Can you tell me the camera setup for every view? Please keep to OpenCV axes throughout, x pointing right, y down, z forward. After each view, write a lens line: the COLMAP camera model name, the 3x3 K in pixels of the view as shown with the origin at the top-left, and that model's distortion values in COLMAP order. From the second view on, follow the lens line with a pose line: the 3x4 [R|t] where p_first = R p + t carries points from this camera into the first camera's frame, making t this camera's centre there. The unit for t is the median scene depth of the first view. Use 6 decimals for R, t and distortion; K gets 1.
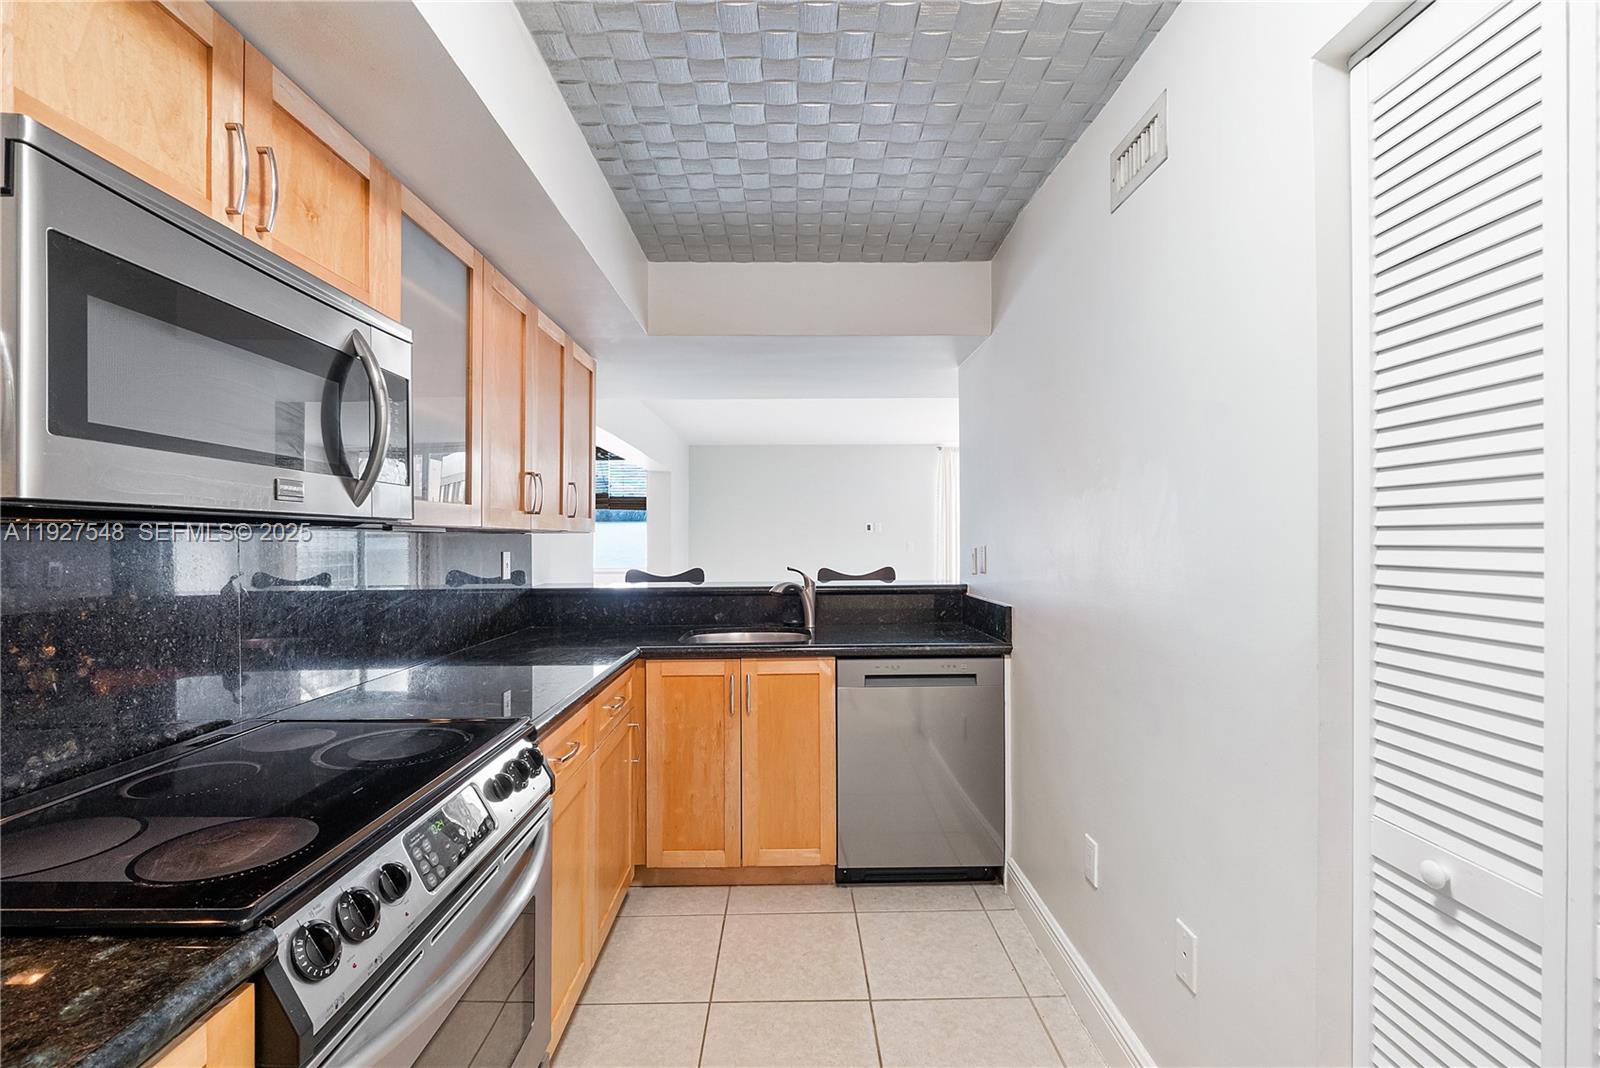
lens RADIAL K [[689.9, 0, 800.0], [0, 689.9, 539.7], [0, 0, 1]] dist [-0.004728, -0.000326]
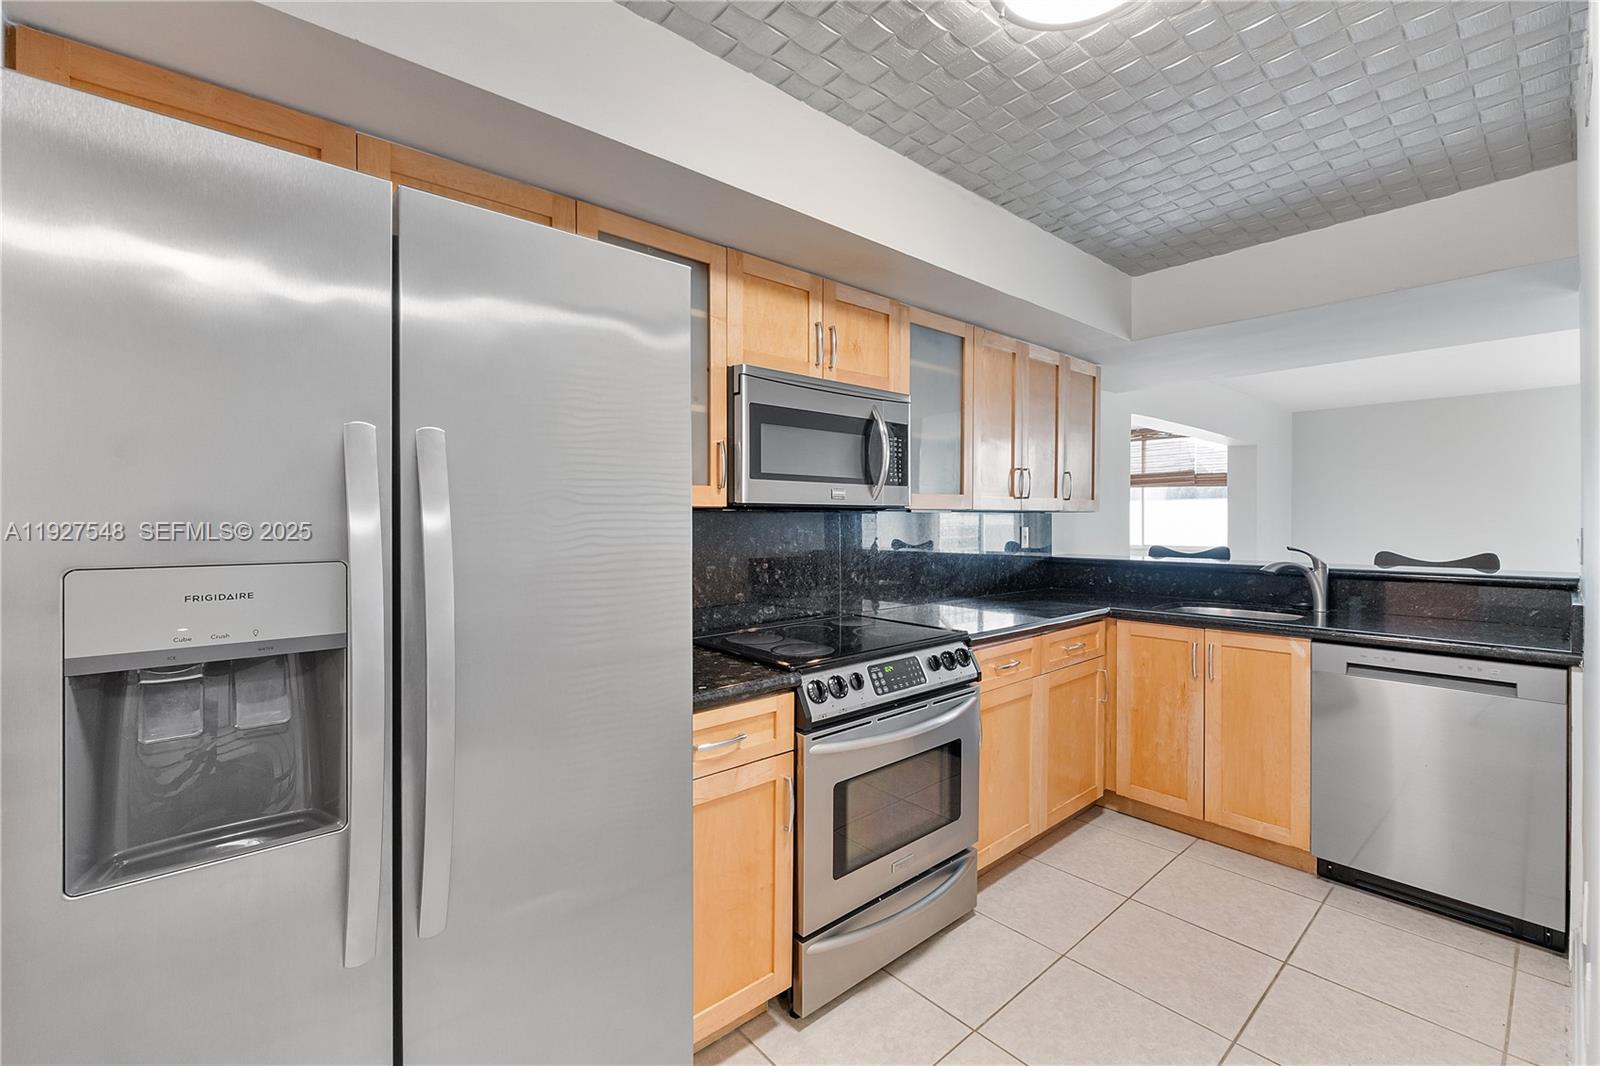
lens RADIAL K [[674.1, 0, 807.5], [0, 674.1, 519.4], [0, 0, 1]] dist [-0.003669, -0.000153]
pose [[0.652223, 0.005724, -0.758005, 0.310204], [-0.003053, 0.999983, 0.004924, -0.002038], [0.758021, -0.000897, 0.652230, -0.162457]]
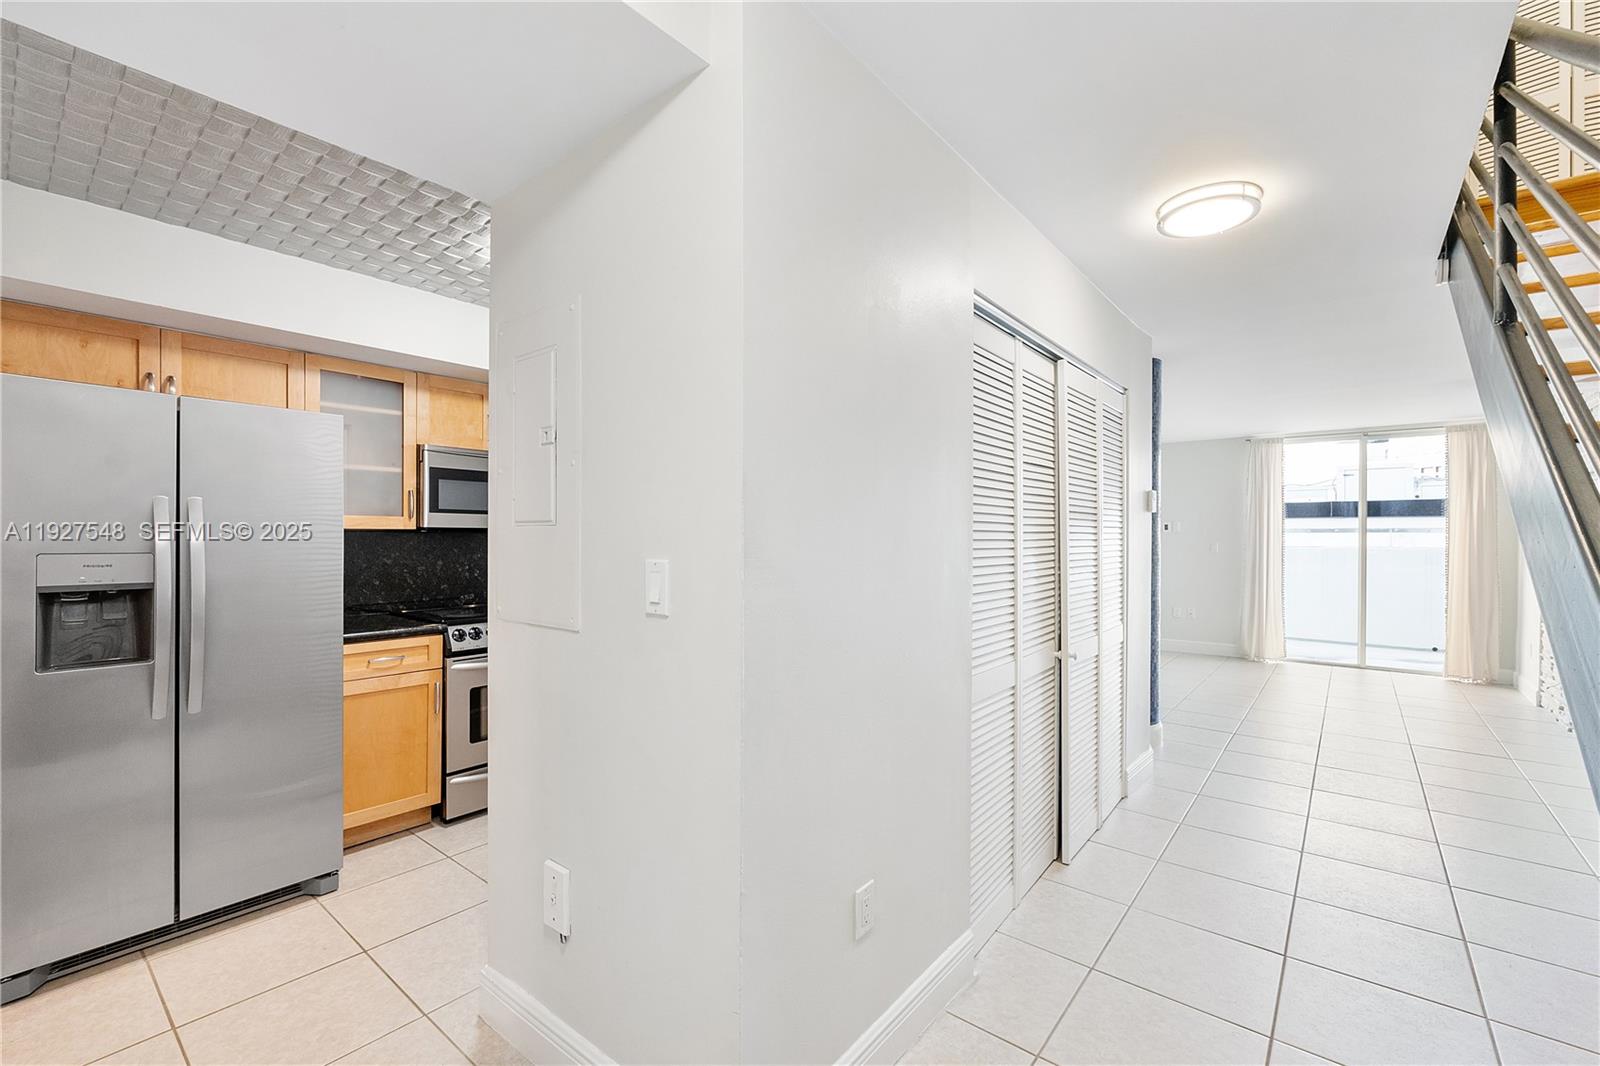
lens RADIAL K [[675.0, 0, 800.0], [0, 675.0, 533.0], [0, 0, 1]] dist [0.000500, 0.000131]
pose [[0.770254, 0.001397, -0.637736, 1.049597], [-0.003962, 0.999989, -0.002594, -0.005053], [0.637725, 0.004524, 0.770251, -0.251010]]
